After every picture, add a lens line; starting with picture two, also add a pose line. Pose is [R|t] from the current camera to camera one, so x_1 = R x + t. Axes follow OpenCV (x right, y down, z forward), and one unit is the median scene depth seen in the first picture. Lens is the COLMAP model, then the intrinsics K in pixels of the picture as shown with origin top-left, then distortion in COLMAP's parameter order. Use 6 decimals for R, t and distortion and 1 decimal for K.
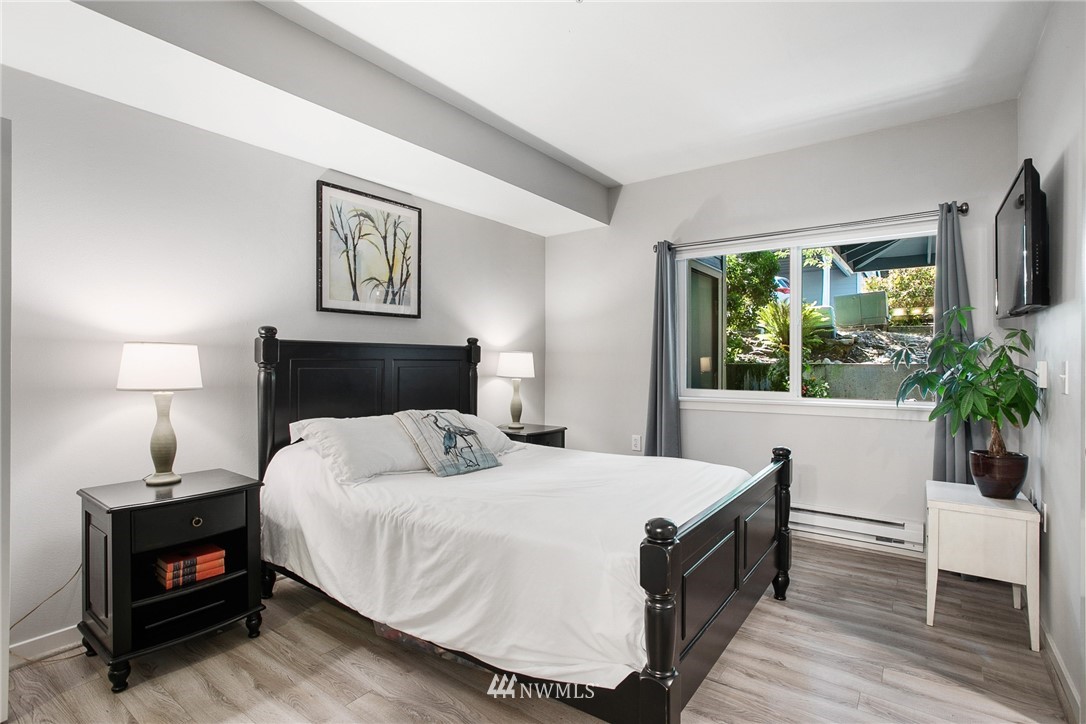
lens RADIAL K [[531.1, 0, 543.0], [0, 531.1, 362.0], [0, 0, 1]] dist [-0.023239, 0.000403]
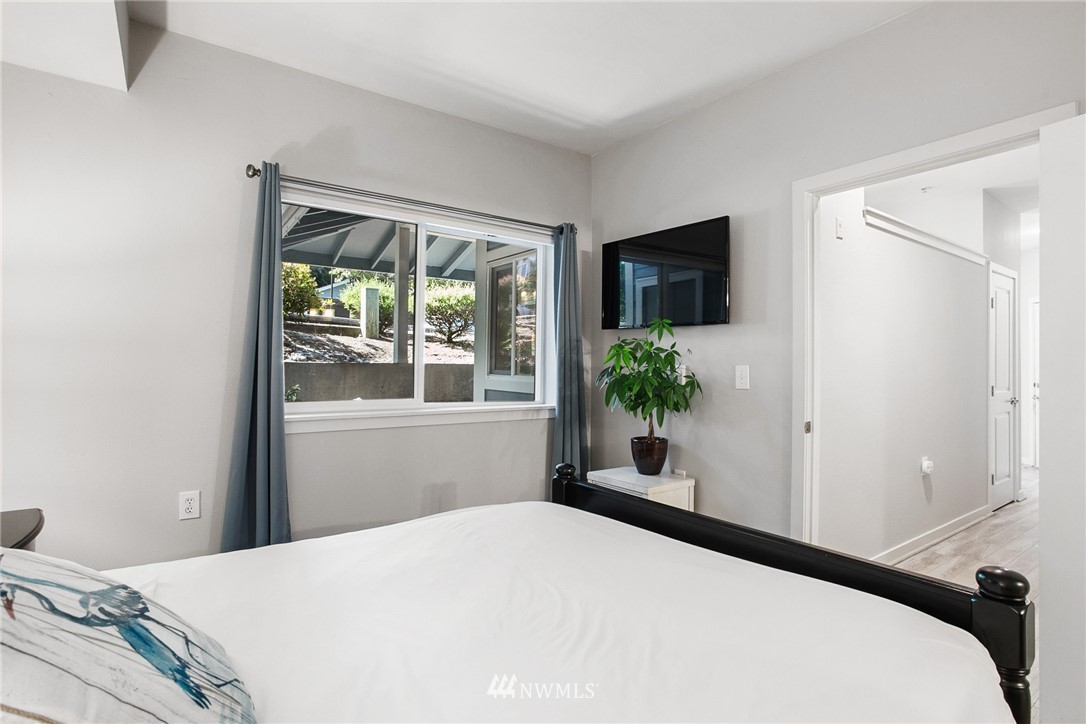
lens RADIAL K [[531.1, 0, 543.0], [0, 531.1, 362.0], [0, 0, 1]] dist [-0.023239, 0.000403]
pose [[0.308791, 0.001391, 0.951129, -0.310925], [-0.012224, 0.999922, 0.002507, -0.005573], [-0.951052, -0.012401, 0.308783, 0.622655]]
